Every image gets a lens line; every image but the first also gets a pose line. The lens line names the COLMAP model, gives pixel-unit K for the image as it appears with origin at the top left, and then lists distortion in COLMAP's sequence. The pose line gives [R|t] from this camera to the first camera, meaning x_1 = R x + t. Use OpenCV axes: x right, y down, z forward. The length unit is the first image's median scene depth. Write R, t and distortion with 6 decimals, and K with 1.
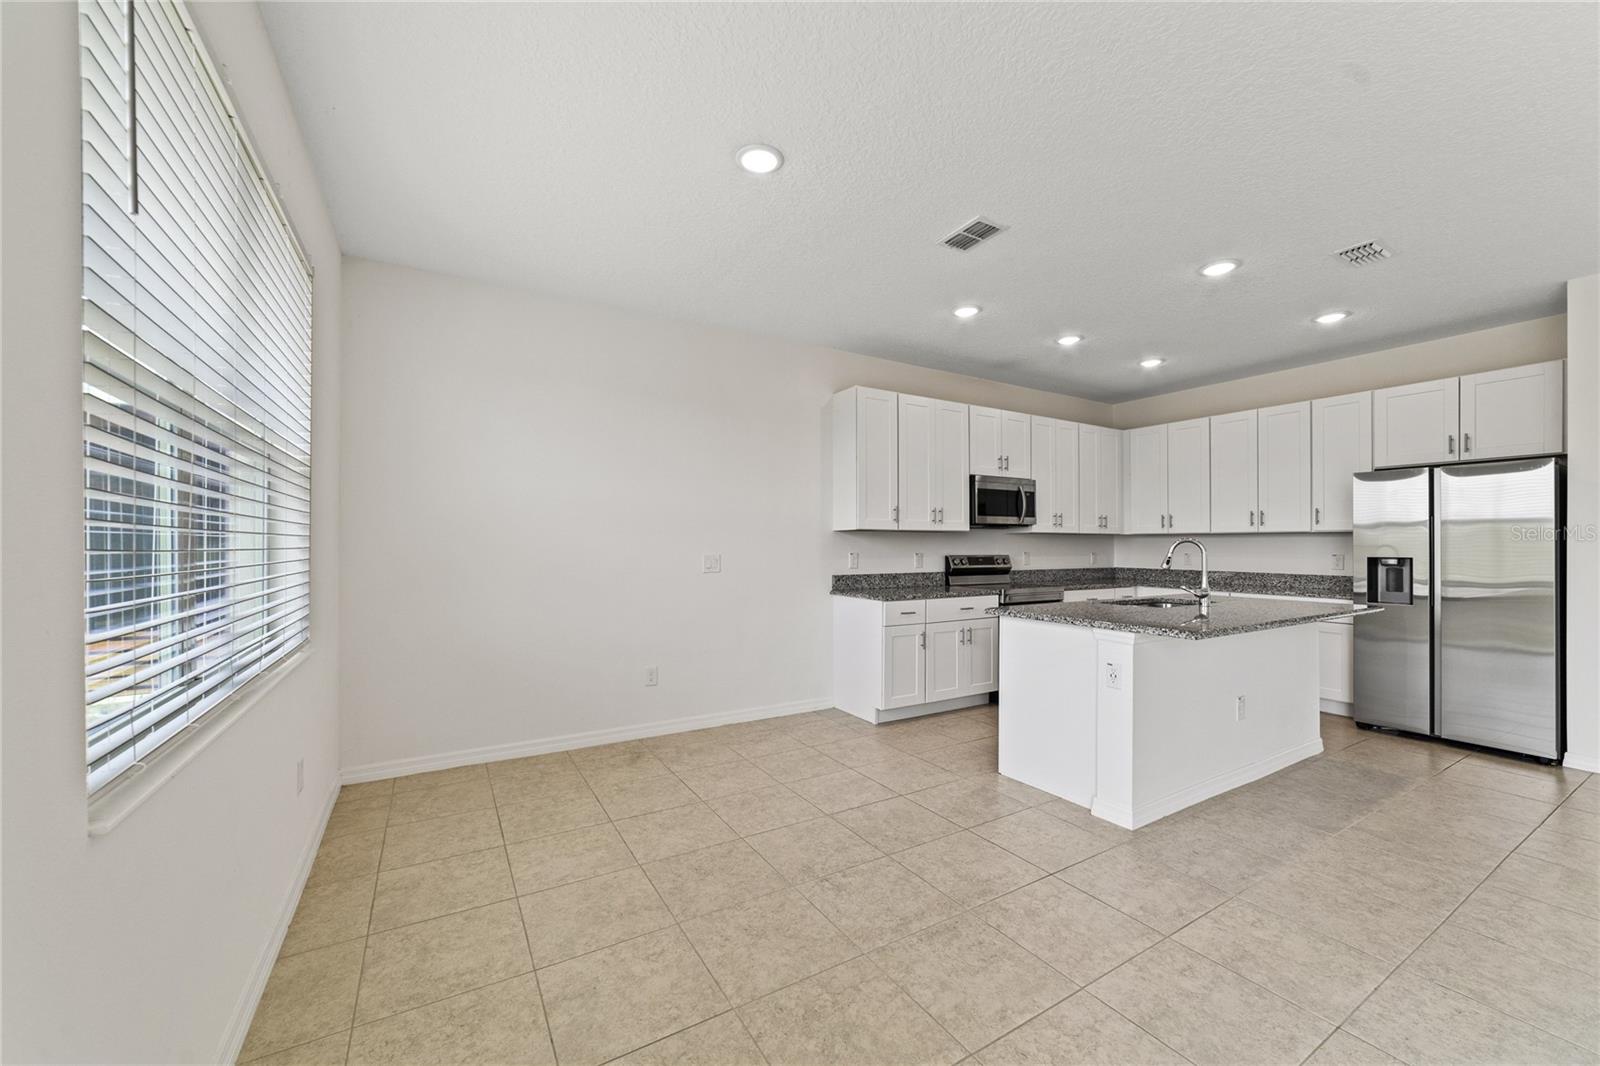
lens RADIAL K [[624.4, 0, 806.7], [0, 624.4, 541.2], [0, 0, 1]] dist [-0.026713, 0.009434]
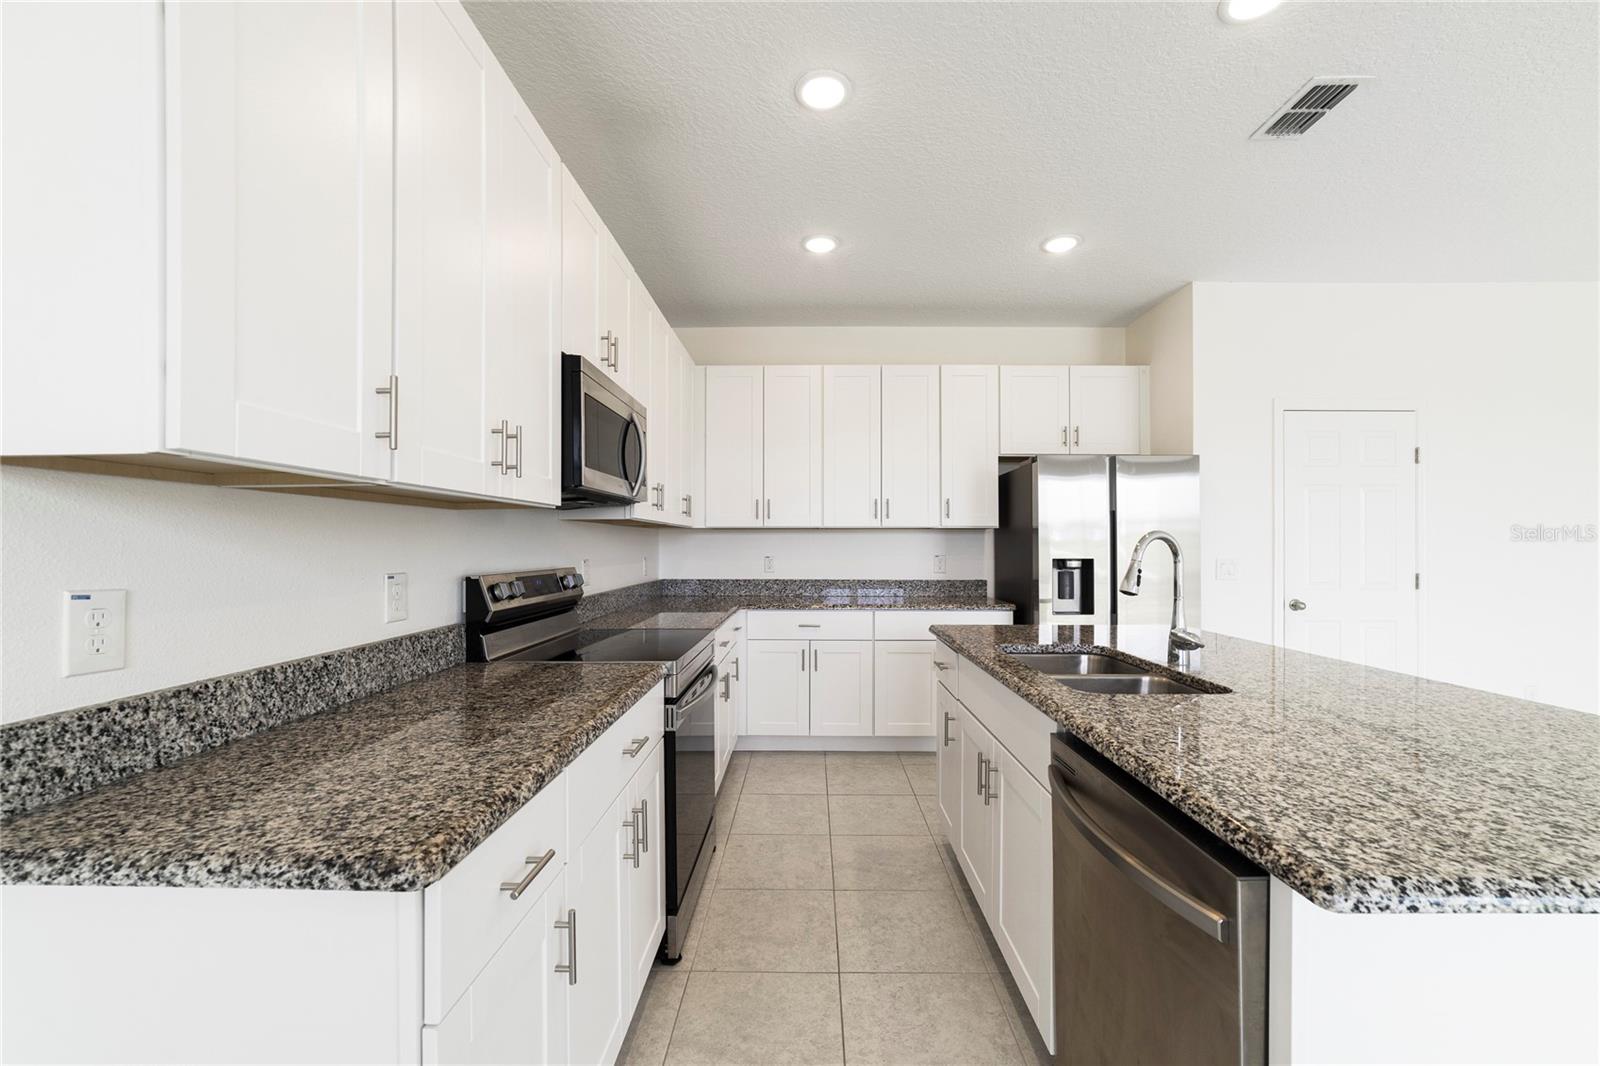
lens RADIAL K [[624.4, 0, 806.7], [0, 624.4, 541.2], [0, 0, 1]] dist [-0.026713, 0.009434]
pose [[0.525057, 0.002046, 0.851065, 0.031174], [-0.004133, 0.999991, 0.000145, 0.003227], [-0.851057, -0.003594, 0.525061, 0.740220]]
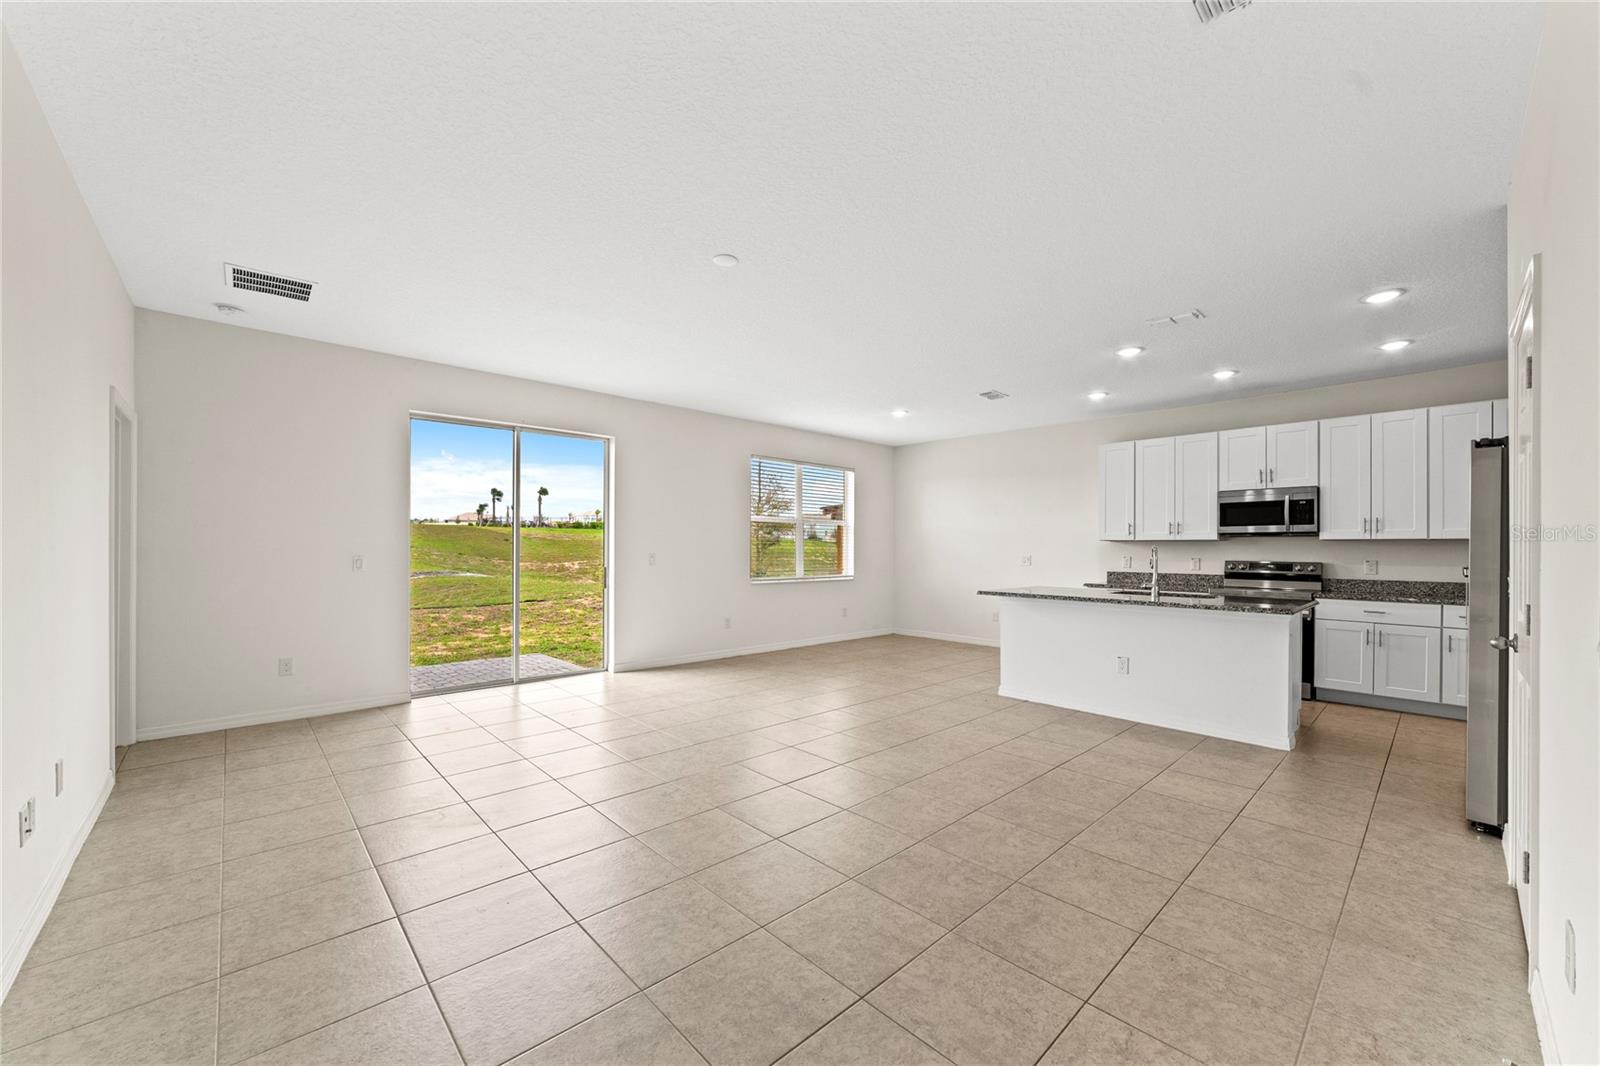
lens RADIAL K [[621.2, 0, 802.7], [0, 621.2, 534.2], [0, 0, 1]] dist [-0.019097, 0.010325]
pose [[0.208468, -0.023609, -0.977744, 1.331223], [-0.002718, 0.999691, -0.024718, 0.004602], [0.978025, 0.007811, 0.208339, -0.011934]]
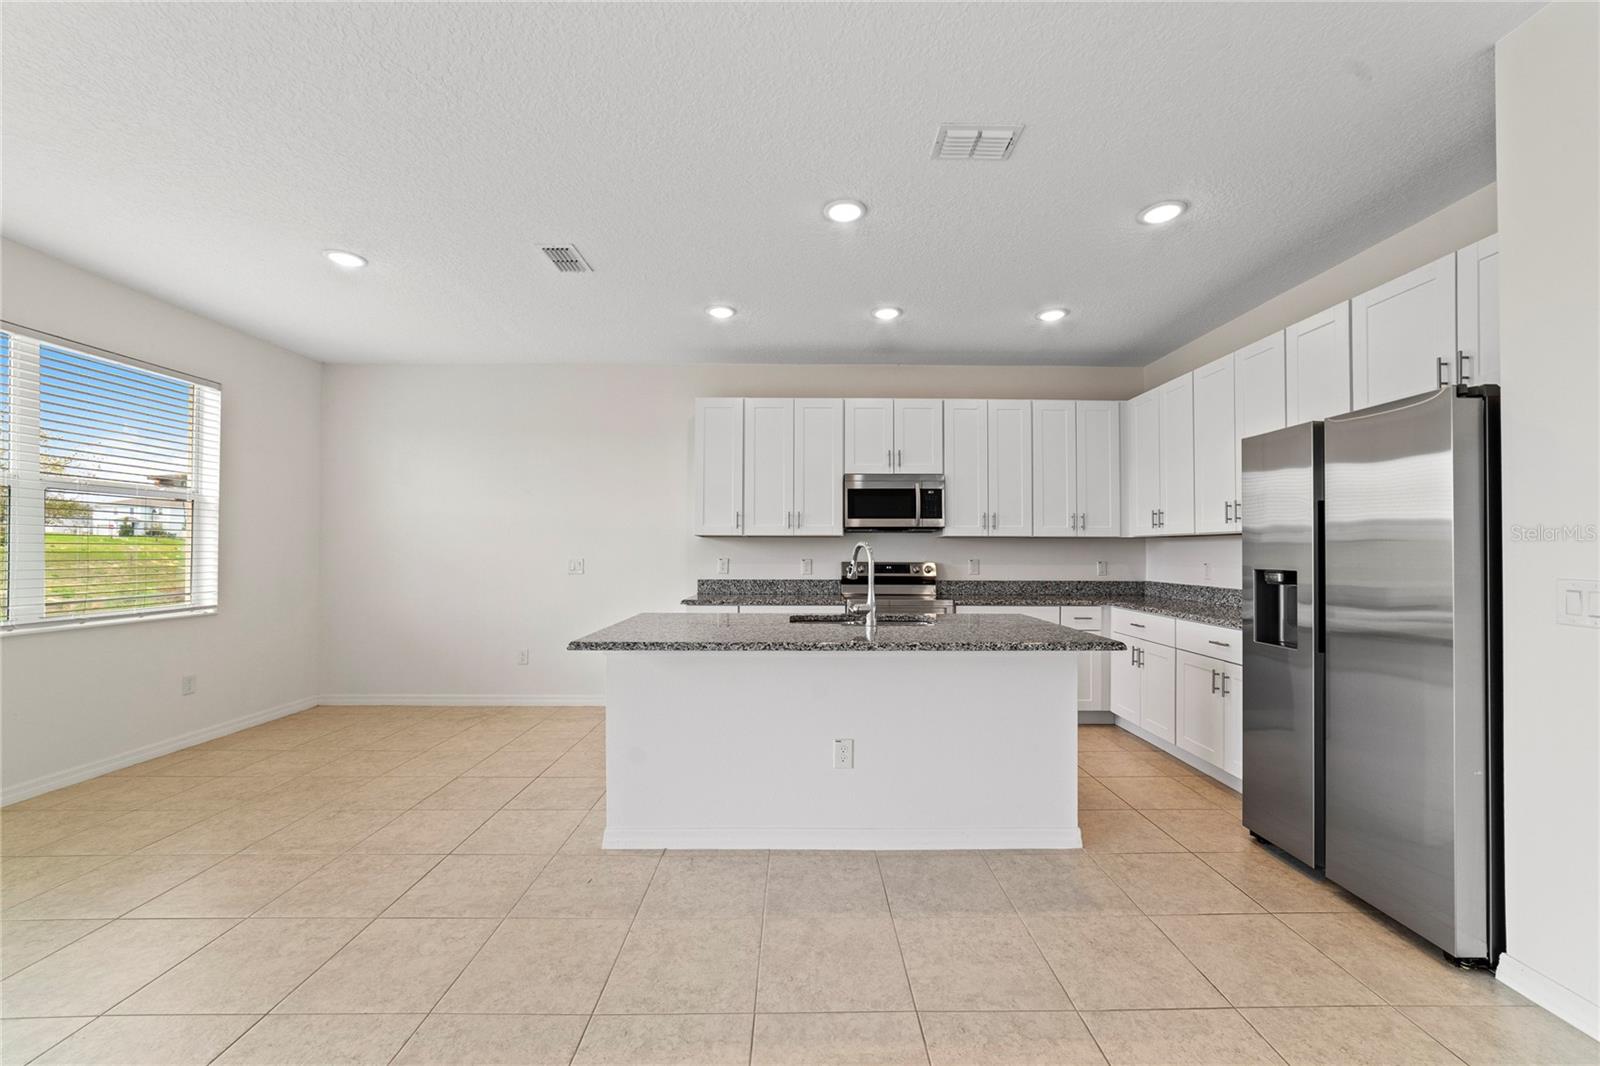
lens RADIAL K [[624.4, 0, 806.7], [0, 624.4, 541.2], [0, 0, 1]] dist [-0.026713, 0.009434]
pose [[0.861733, -0.008032, -0.507298, 0.734383], [0.002444, 0.999929, -0.011679, 0.002882], [0.507356, 0.008825, 0.861692, 0.189998]]
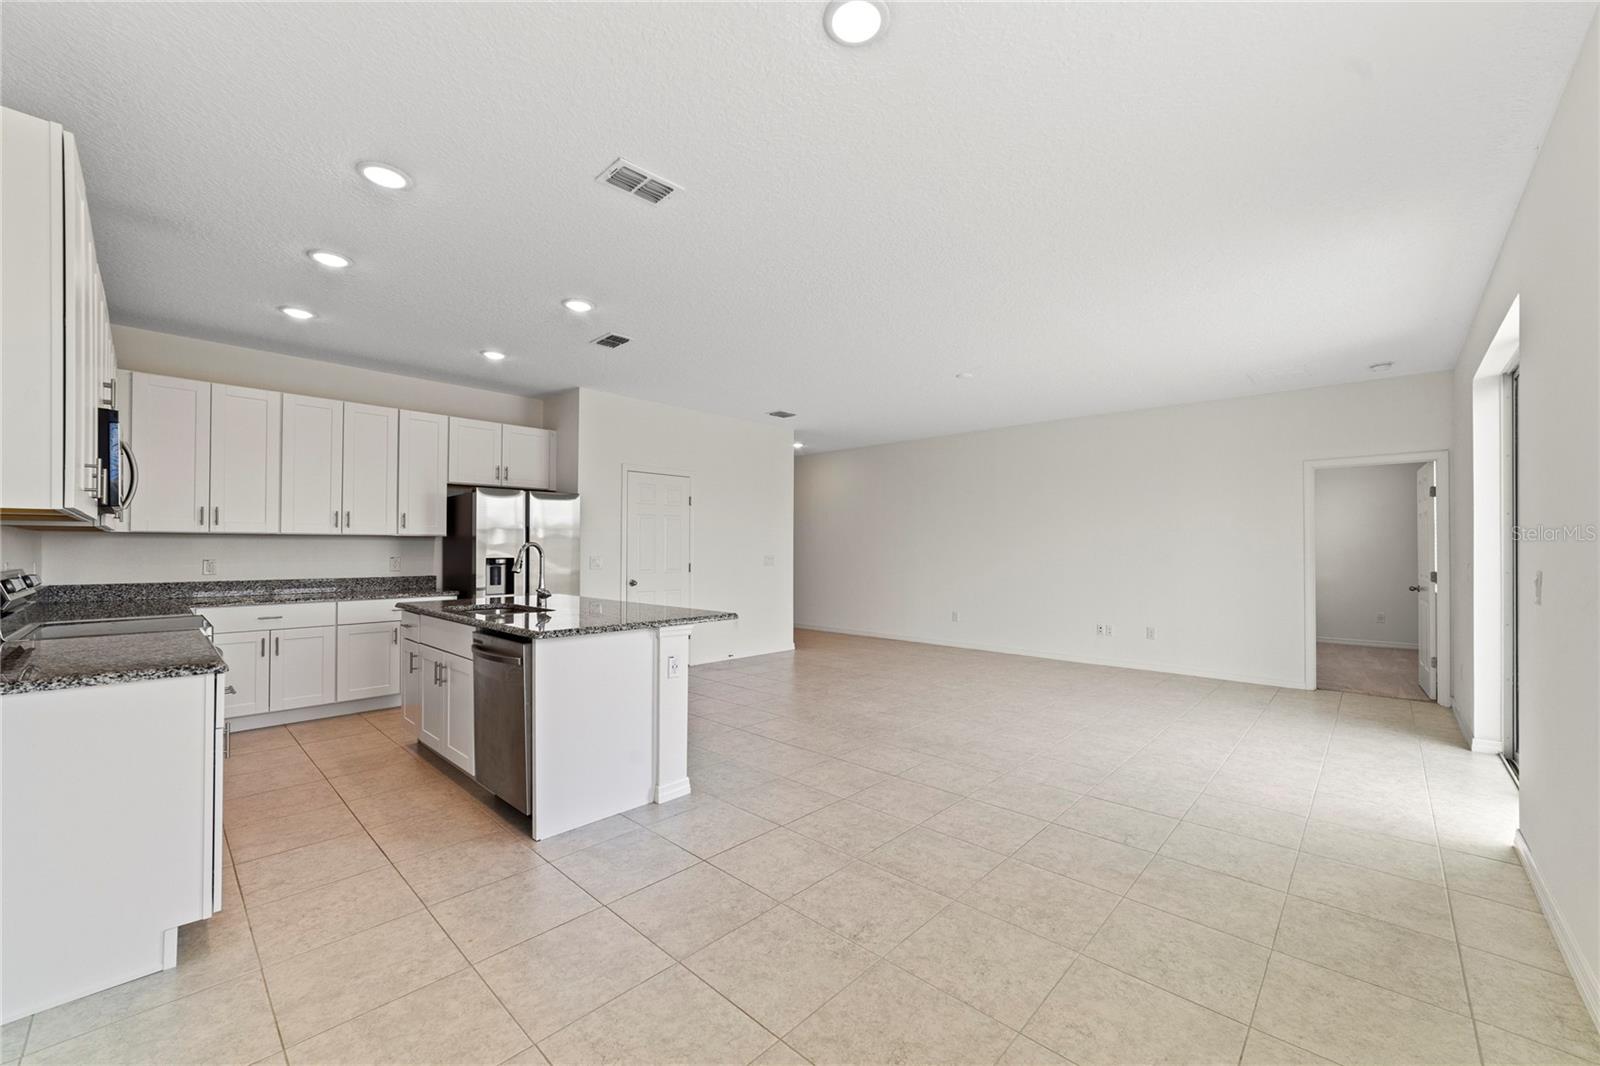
lens RADIAL K [[624.4, 0, 806.7], [0, 624.4, 541.2], [0, 0, 1]] dist [-0.026713, 0.009434]
pose [[-0.272375, 0.008770, 0.962151, -0.384365], [-0.007616, 0.999907, -0.011270, 0.001106], [-0.962161, -0.010398, -0.272283, 0.636127]]
